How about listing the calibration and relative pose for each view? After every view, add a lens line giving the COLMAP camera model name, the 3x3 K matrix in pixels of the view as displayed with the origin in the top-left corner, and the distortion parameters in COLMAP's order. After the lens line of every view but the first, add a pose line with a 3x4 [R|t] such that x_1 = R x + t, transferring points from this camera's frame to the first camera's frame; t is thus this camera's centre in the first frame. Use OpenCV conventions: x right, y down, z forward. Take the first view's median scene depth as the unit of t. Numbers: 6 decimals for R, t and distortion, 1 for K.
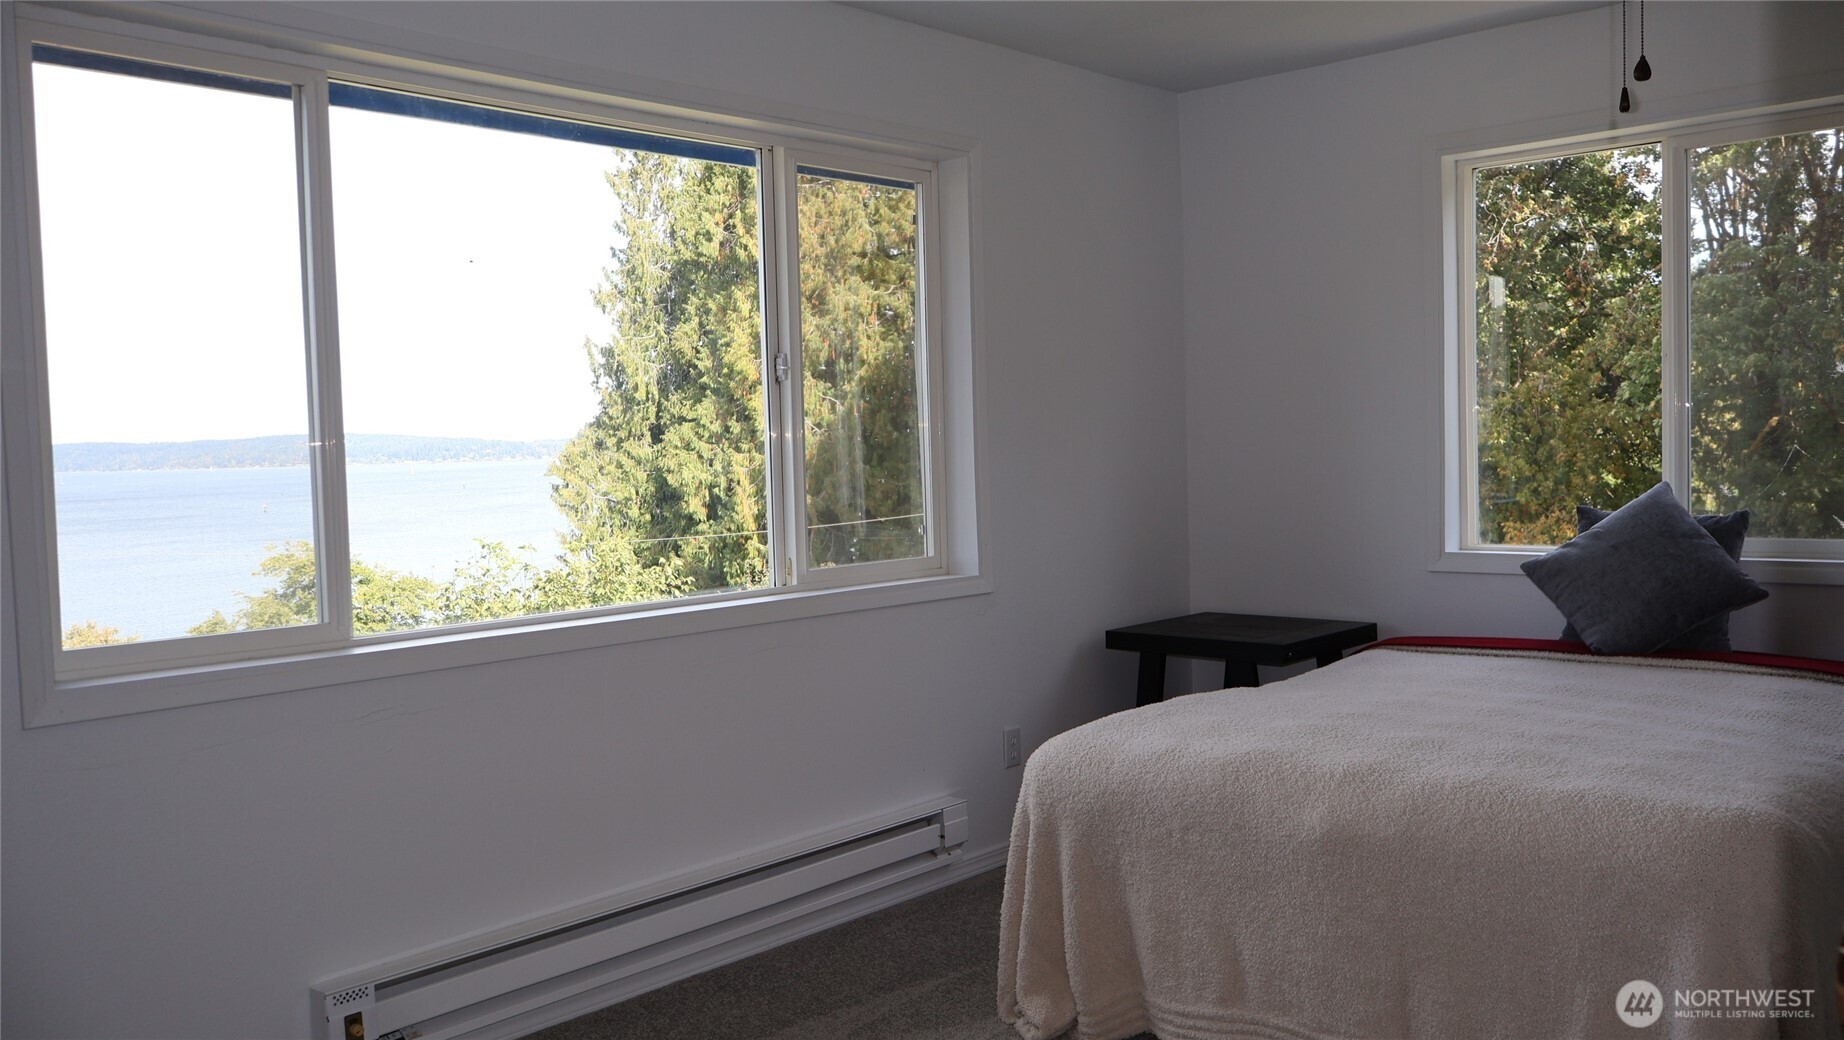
lens RADIAL K [[1531.2, 0, 922.0], [0, 1531.2, 520.0], [0, 0, 1]] dist [0.001120, 0.000979]
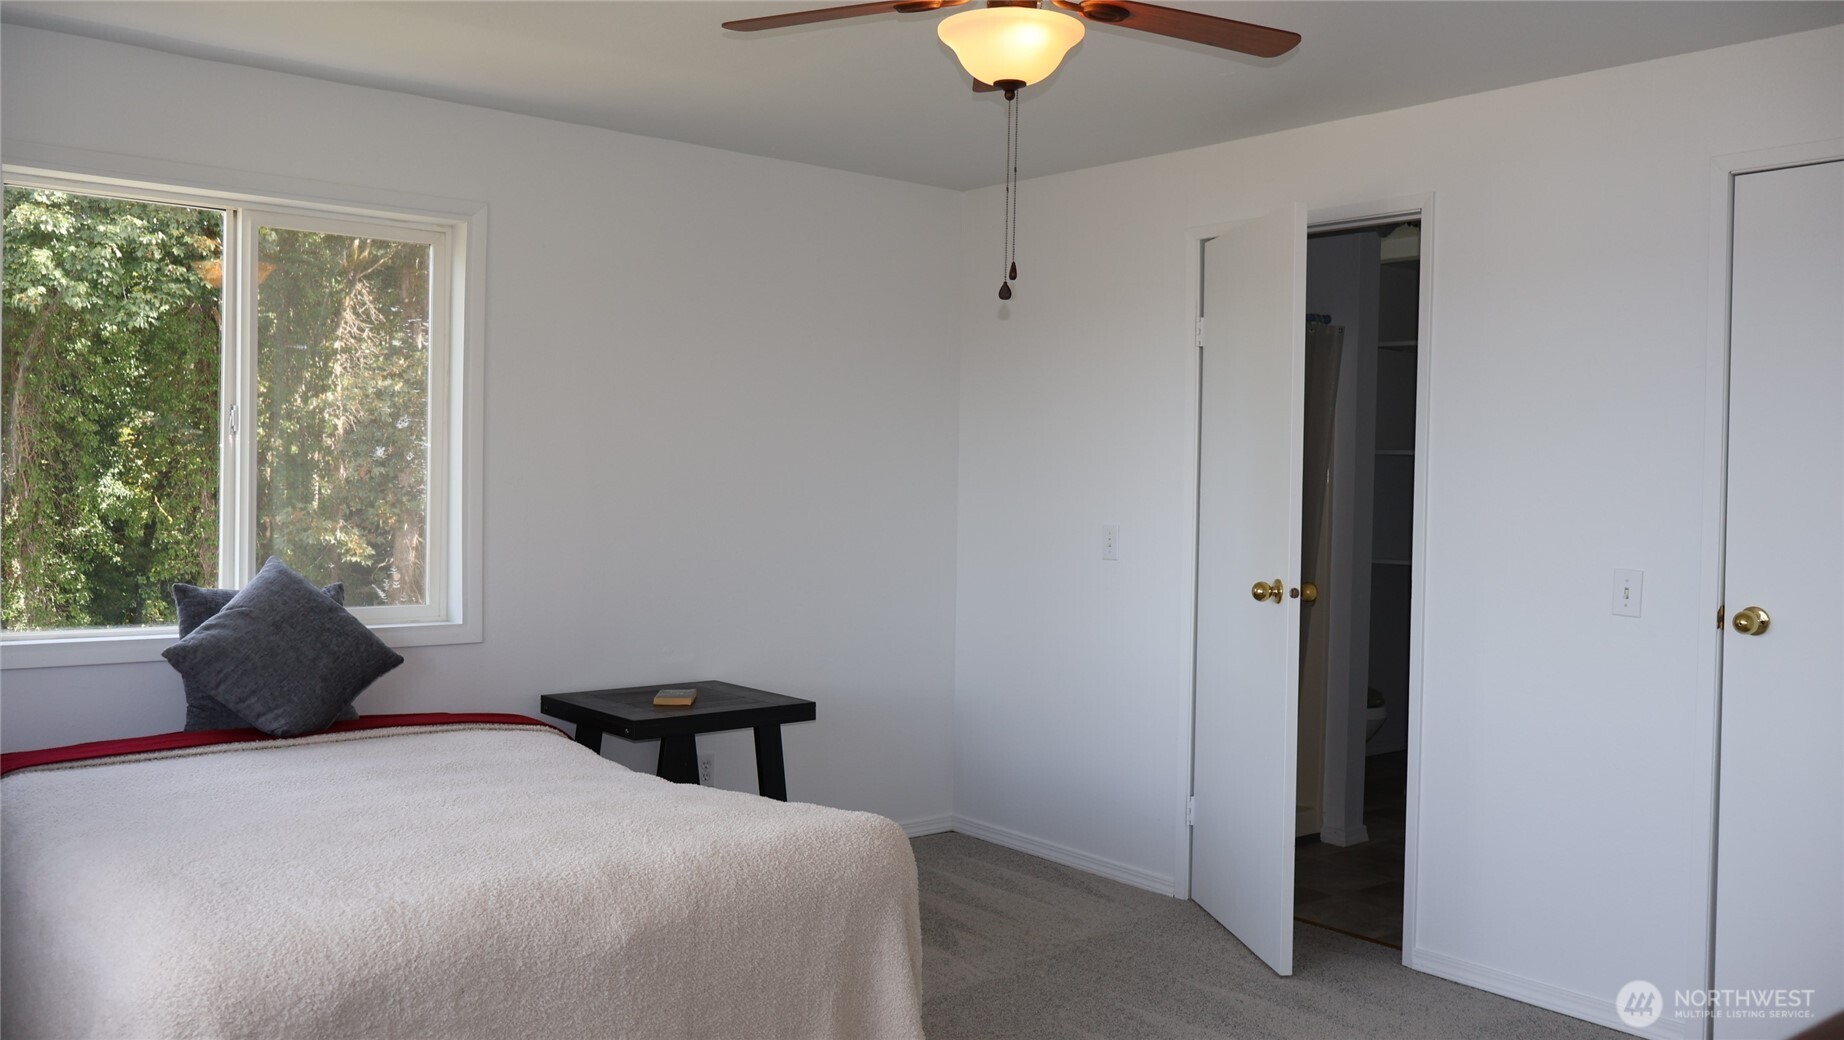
lens RADIAL K [[1531.2, 0, 922.0], [0, 1531.2, 520.0], [0, 0, 1]] dist [0.001120, 0.000979]
pose [[0.146361, 0.007524, 0.989203, -0.455333], [0.023201, 0.999670, -0.011037, -0.029296], [-0.988959, 0.024566, 0.146138, 0.461049]]
